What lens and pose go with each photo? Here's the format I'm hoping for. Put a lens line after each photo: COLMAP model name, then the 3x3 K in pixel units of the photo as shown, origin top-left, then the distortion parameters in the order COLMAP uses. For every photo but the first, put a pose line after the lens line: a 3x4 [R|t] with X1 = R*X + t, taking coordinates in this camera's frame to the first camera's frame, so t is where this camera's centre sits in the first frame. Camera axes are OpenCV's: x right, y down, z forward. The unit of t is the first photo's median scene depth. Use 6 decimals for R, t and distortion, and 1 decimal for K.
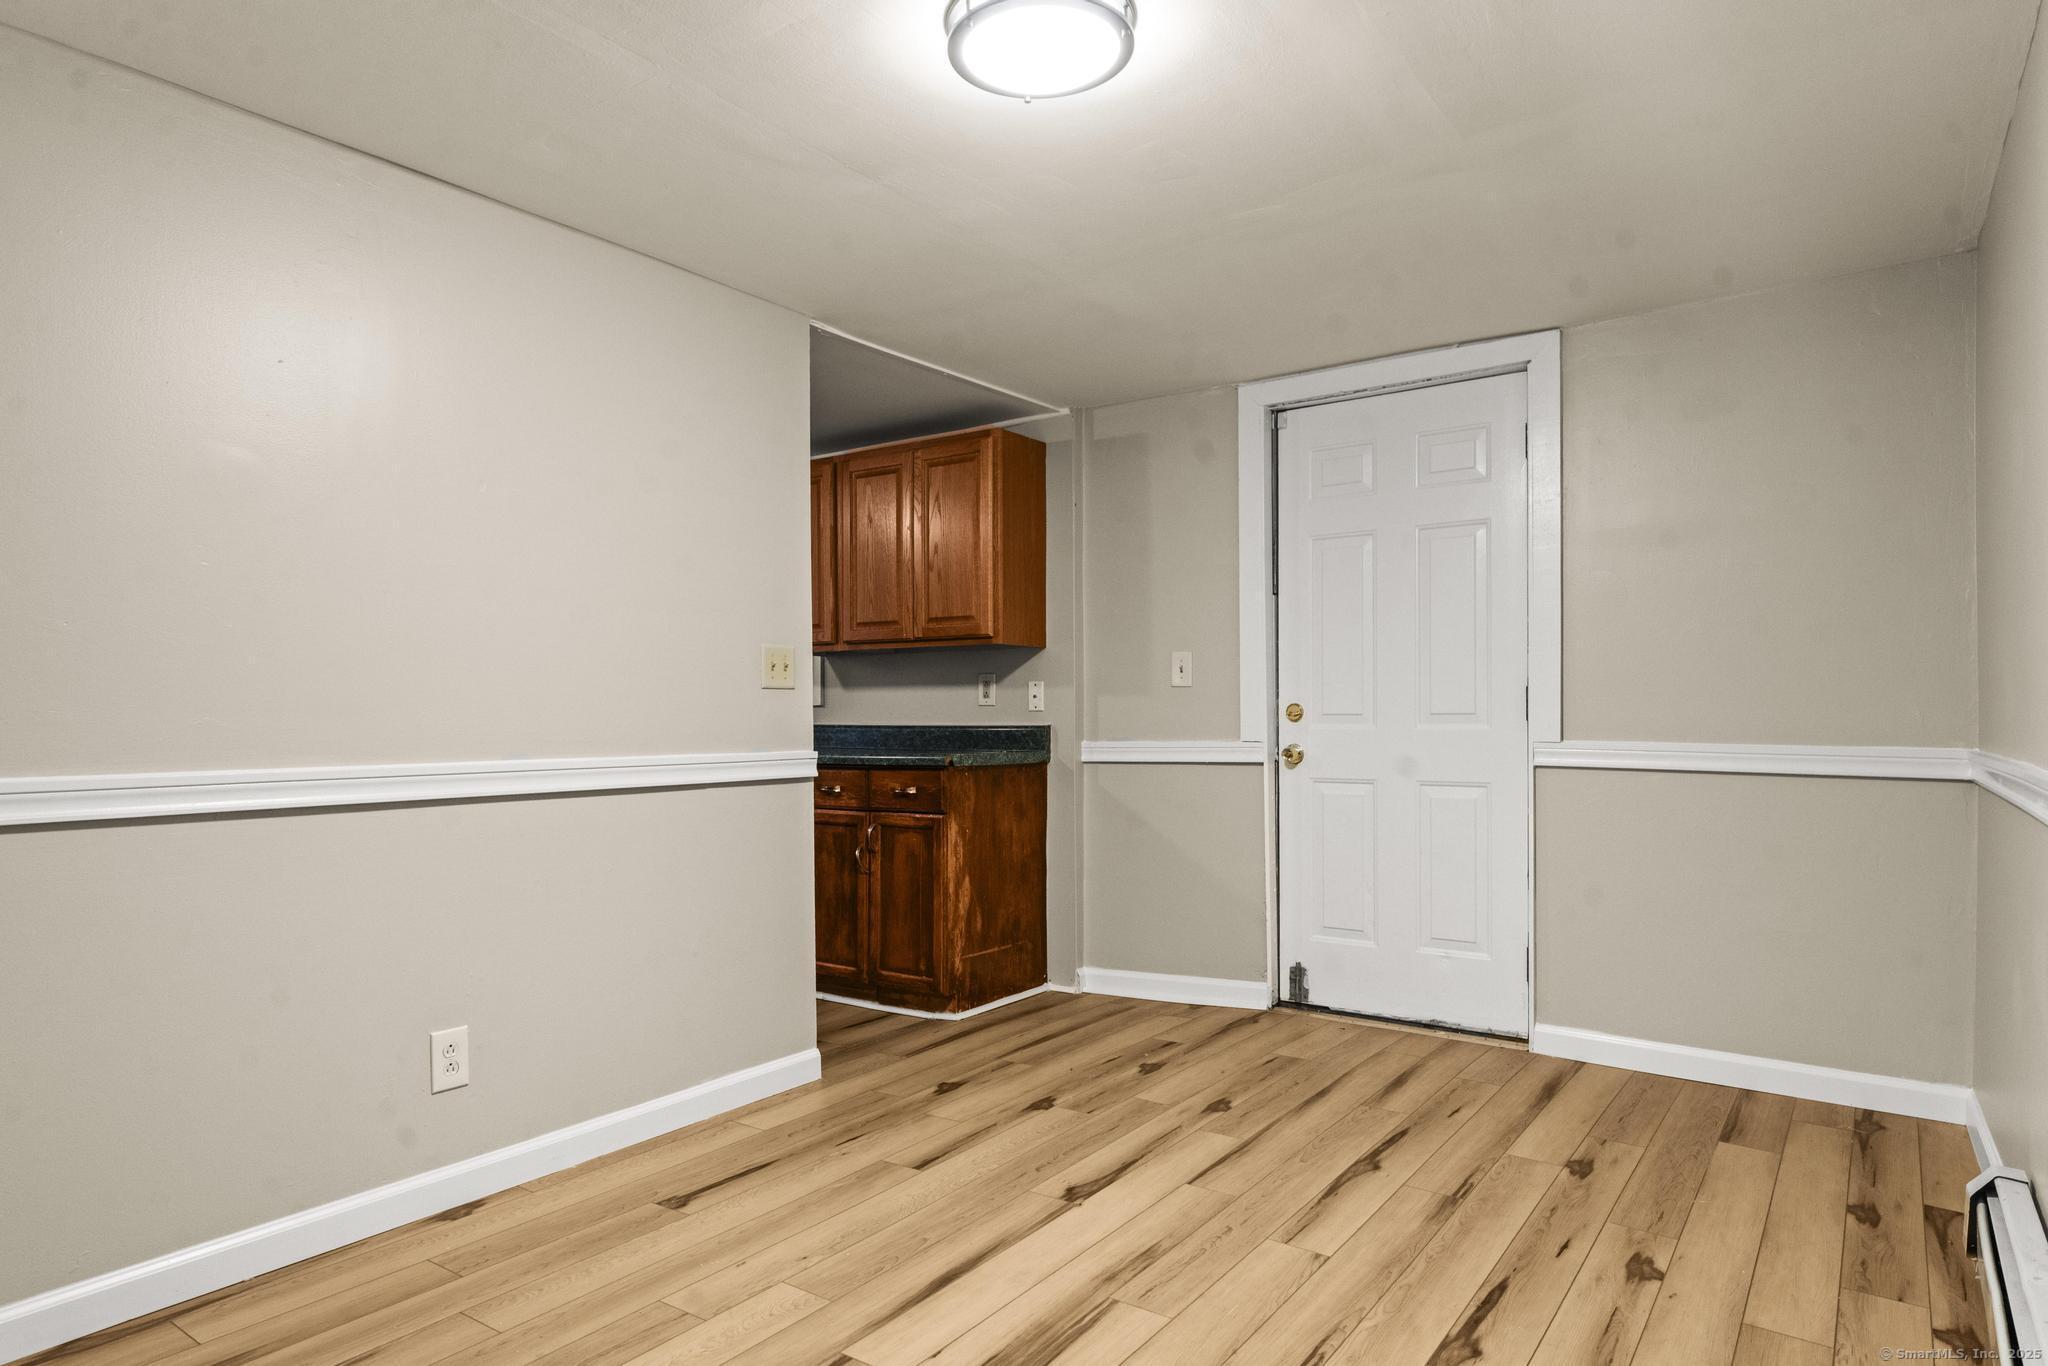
lens RADIAL K [[1187.6, 0, 1029.4], [0, 1187.6, 728.1], [0, 0, 1]] dist [-0.000299, -0.000399]
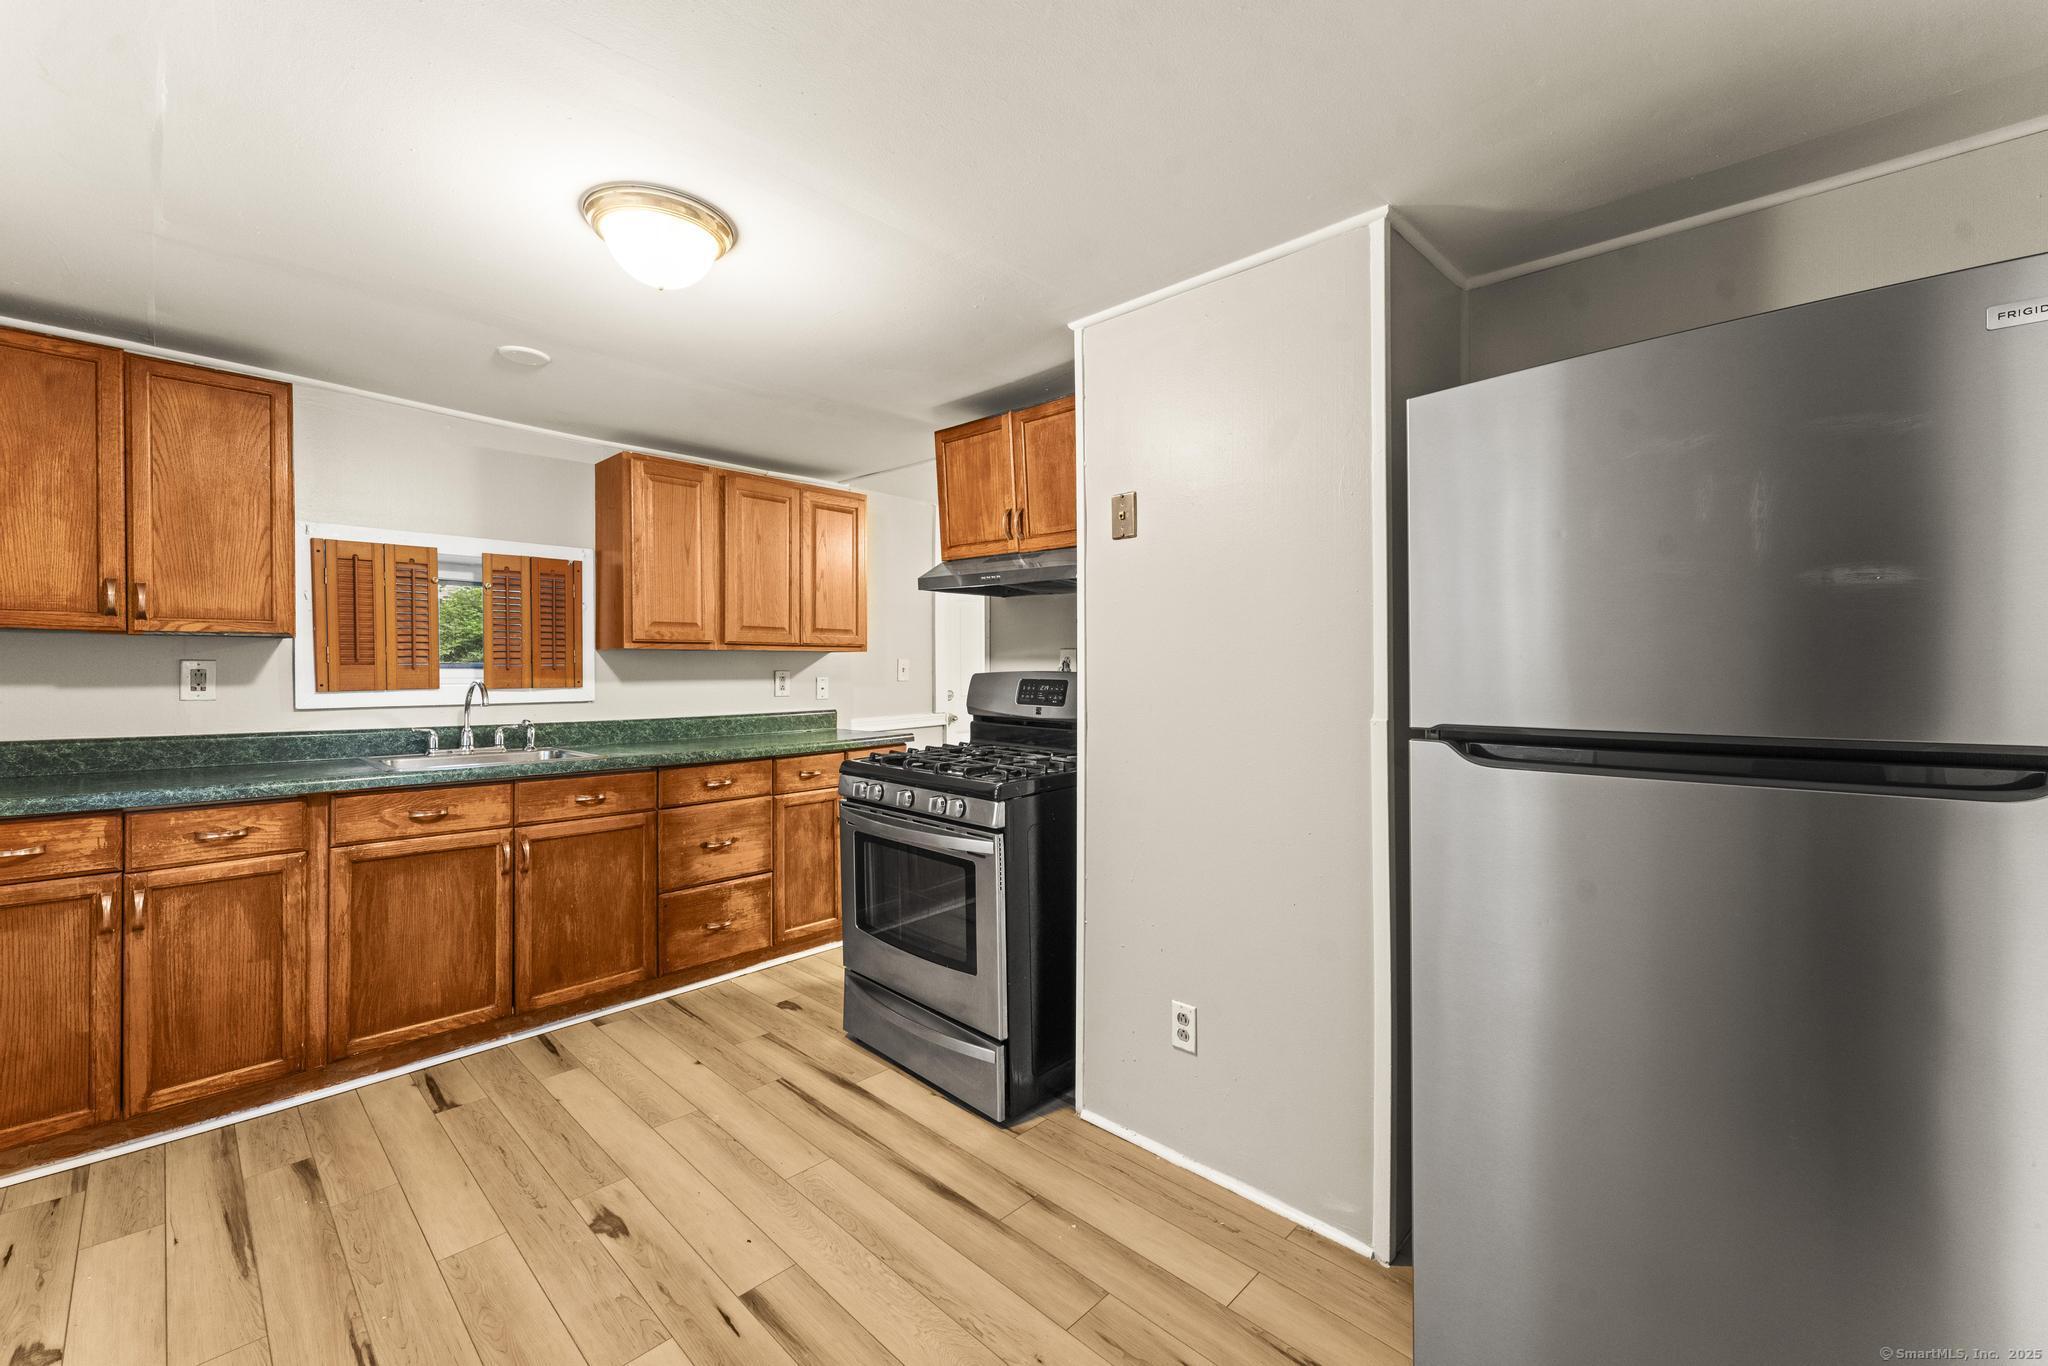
lens RADIAL K [[828.2, 0, 1024.3], [0, 828.2, 670.8], [0, 0, 1]] dist [0.000376, 0.000078]
pose [[0.135943, -0.003529, 0.990710, -0.953114], [0.008807, 0.999958, 0.002354, -0.049921], [-0.990677, 0.008405, 0.135969, 0.687560]]
